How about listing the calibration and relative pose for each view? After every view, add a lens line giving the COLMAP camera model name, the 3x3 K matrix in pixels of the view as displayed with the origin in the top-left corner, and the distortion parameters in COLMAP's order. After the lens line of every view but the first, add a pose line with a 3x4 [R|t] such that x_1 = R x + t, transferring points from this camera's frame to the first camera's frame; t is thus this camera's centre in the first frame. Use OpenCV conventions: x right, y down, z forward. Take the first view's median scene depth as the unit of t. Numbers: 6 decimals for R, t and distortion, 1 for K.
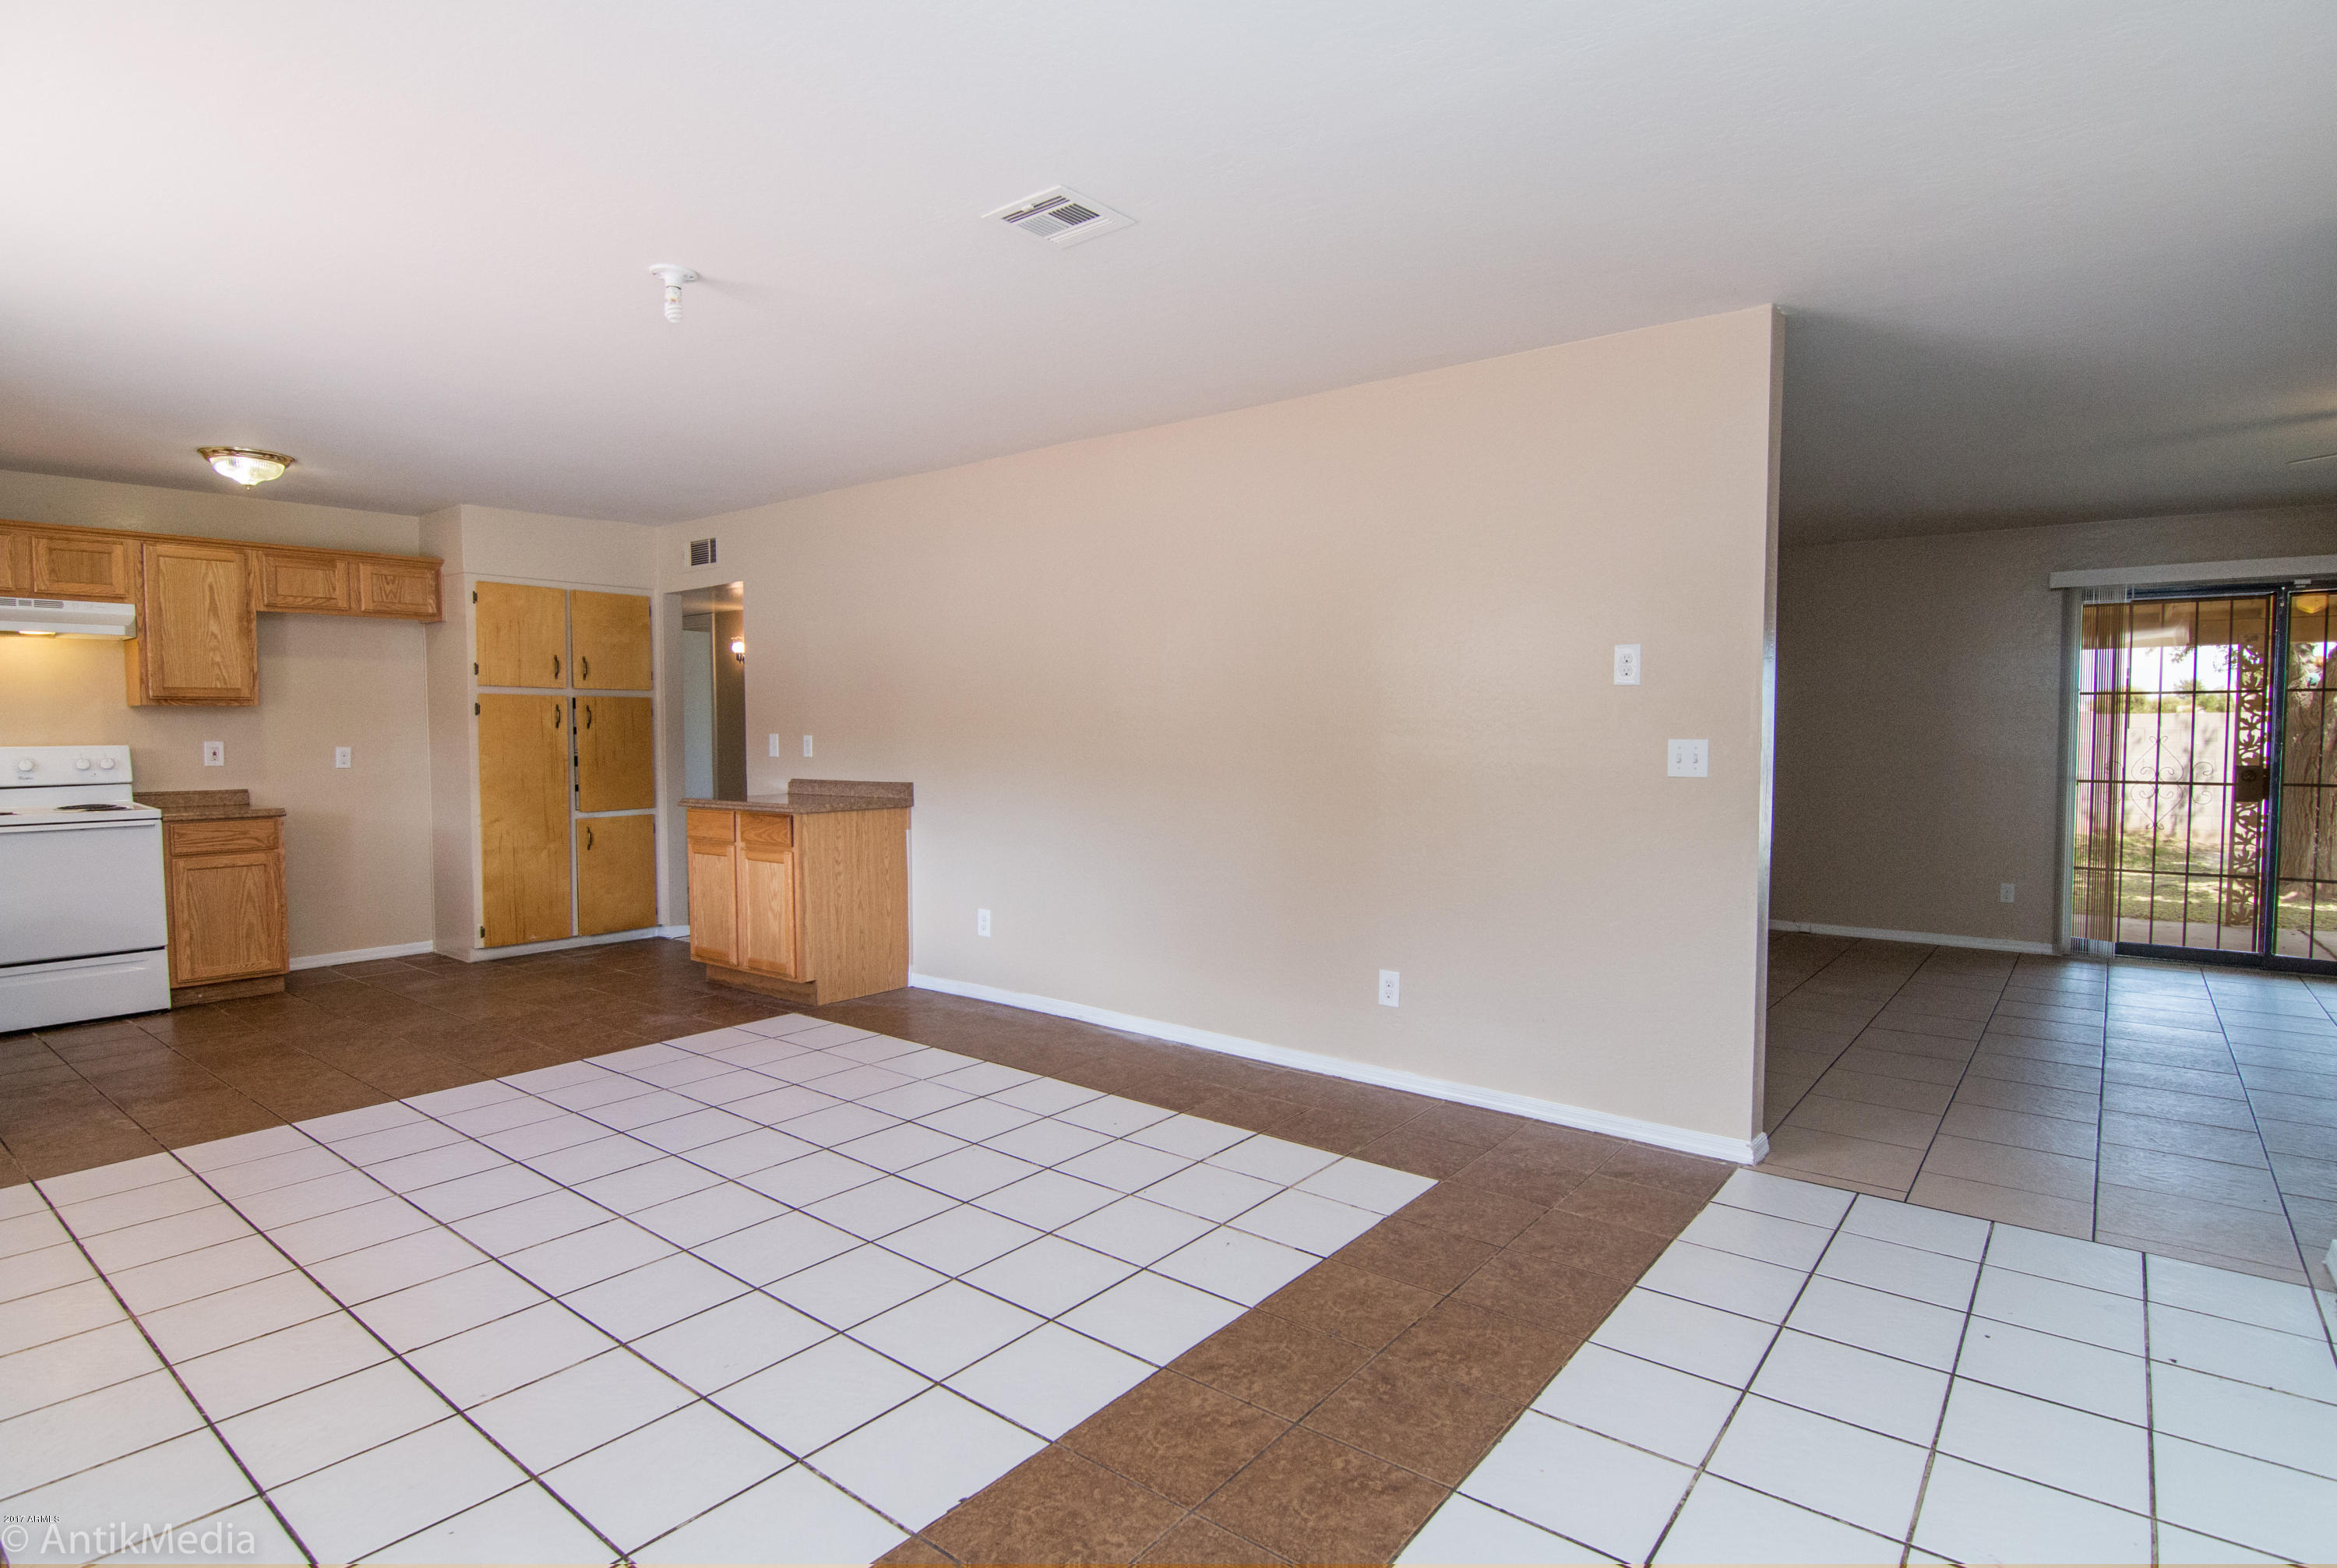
lens RADIAL K [[1202.0, 0, 1182.0], [0, 1202.0, 786.8], [0, 0, 1]] dist [0.000315, -0.010125]
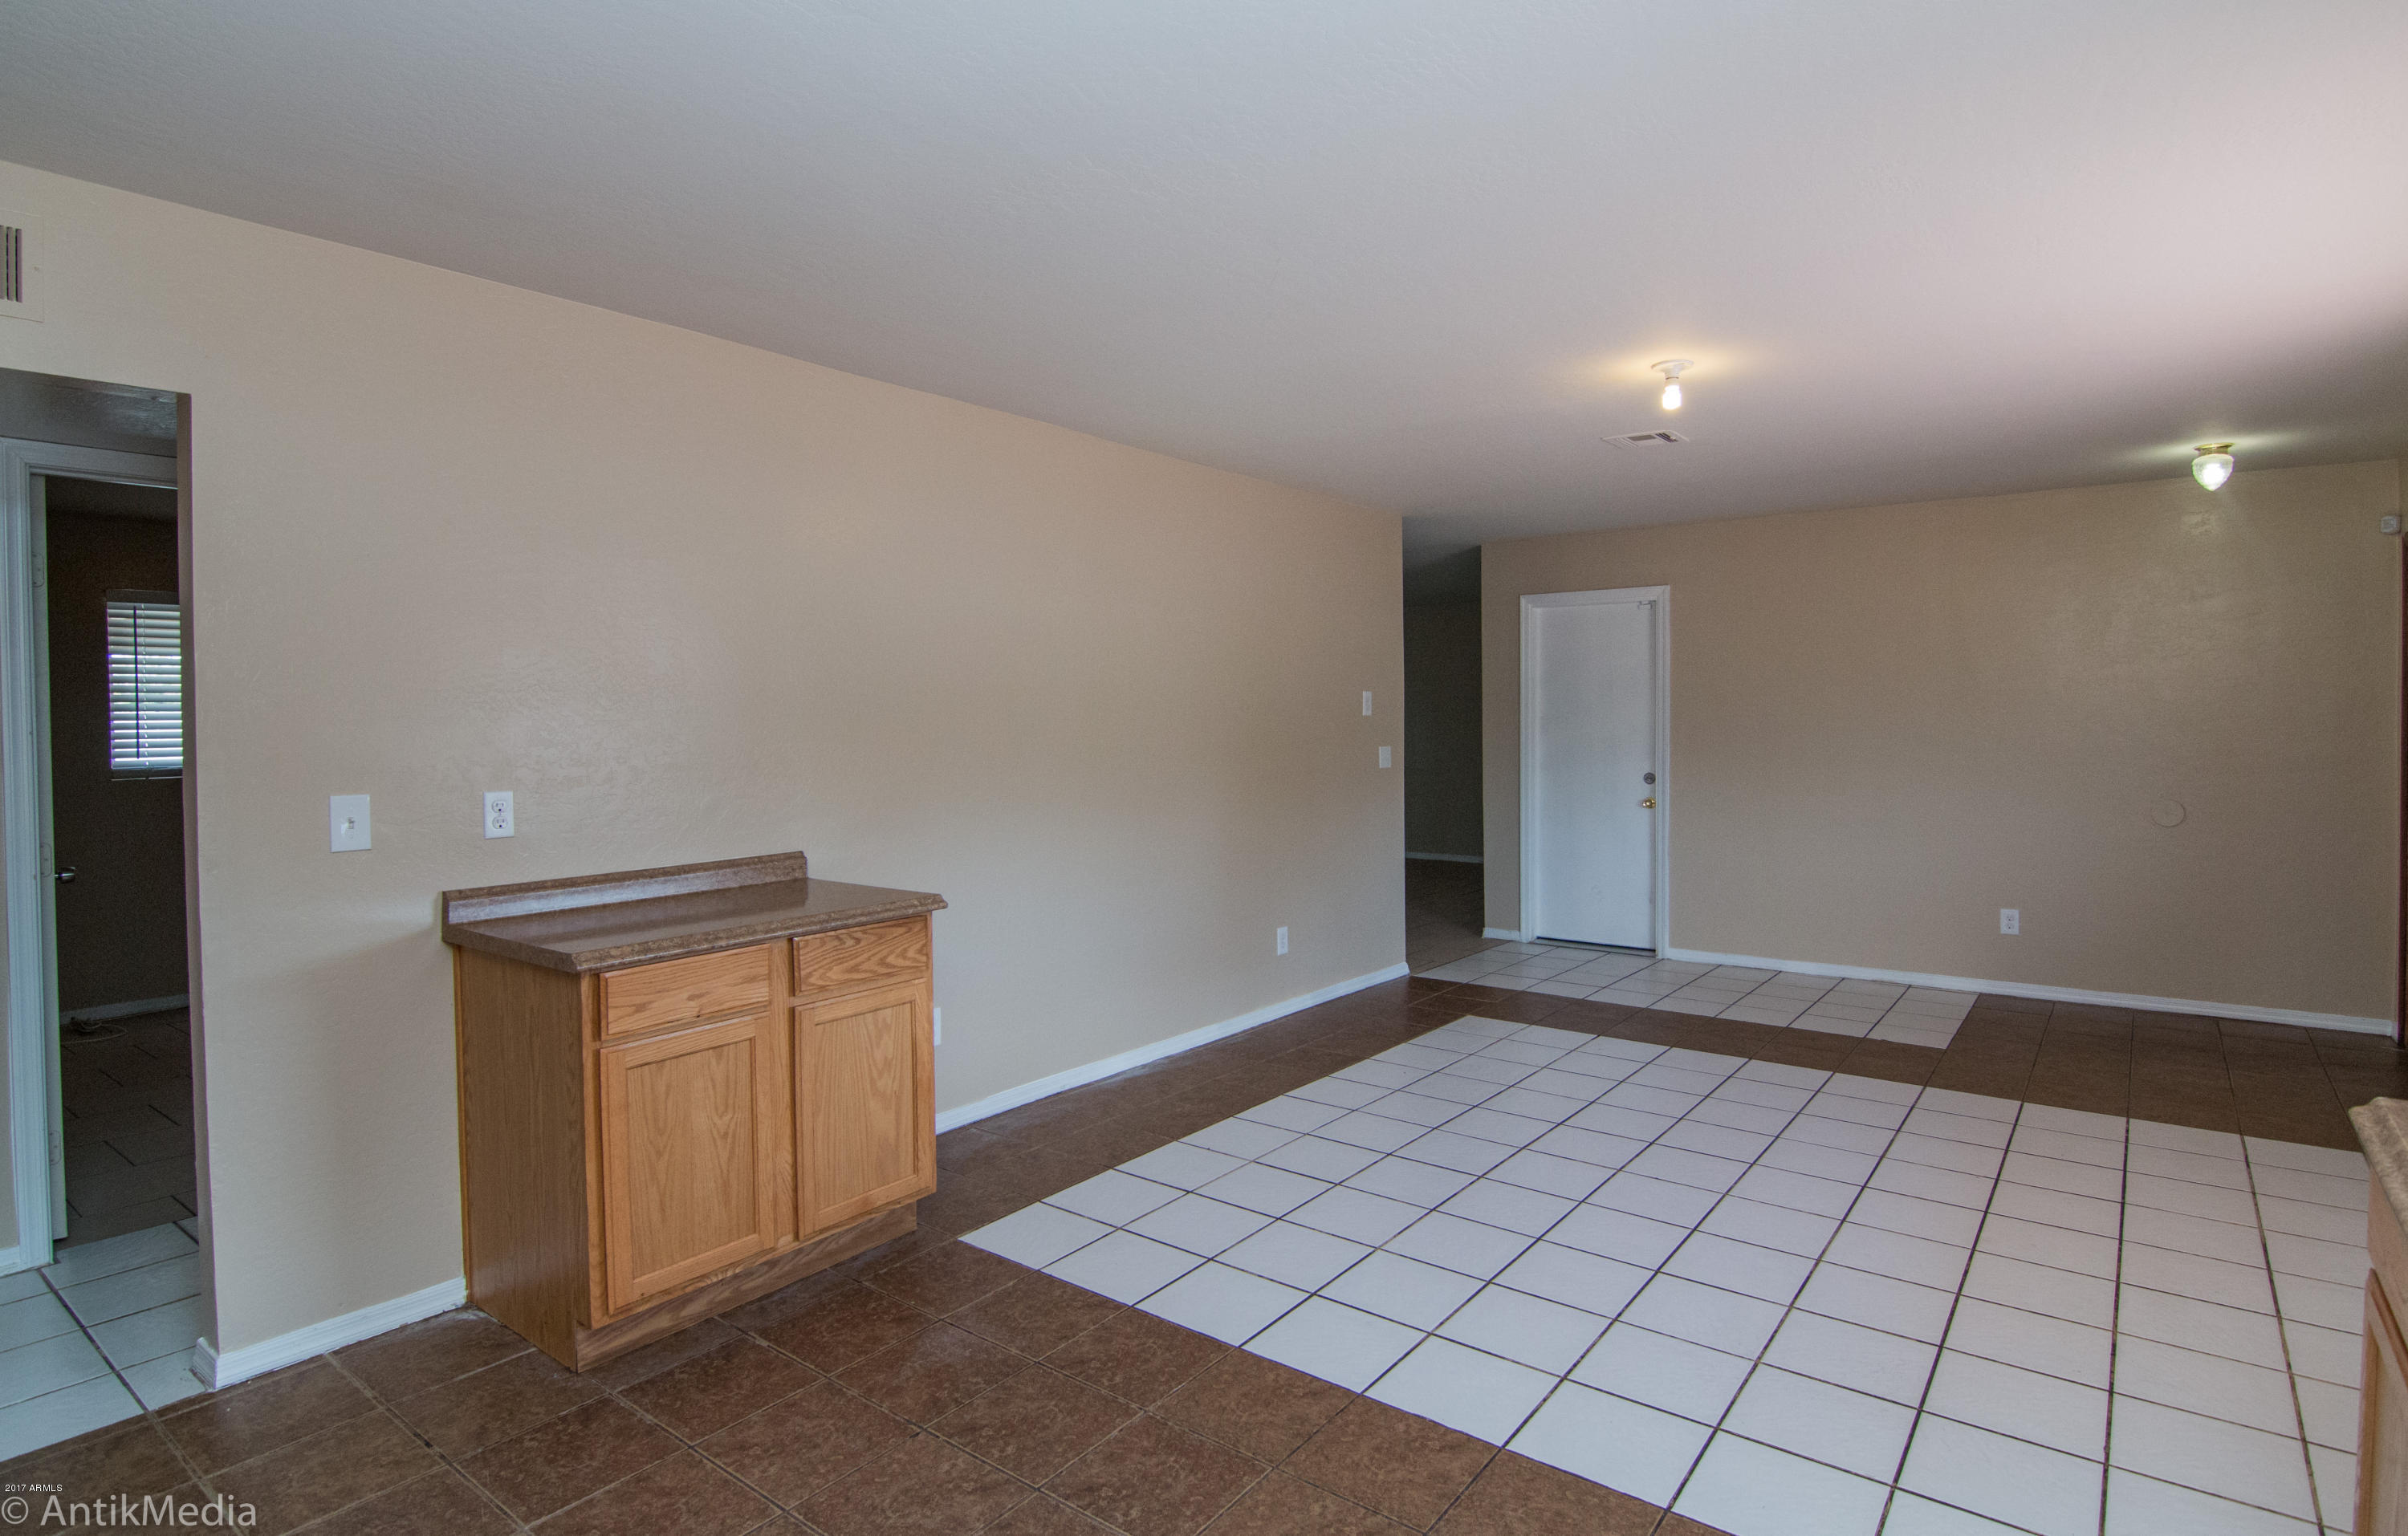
lens RADIAL K [[1235.5, 0, 1212.5], [0, 1235.5, 766.9], [0, 0, 1]] dist [-0.018549, -0.002429]
pose [[-0.023614, -0.040025, 0.998920, -0.860495], [0.055277, 0.997617, 0.041279, -0.060503], [-0.998192, 0.056192, -0.021345, 0.805263]]
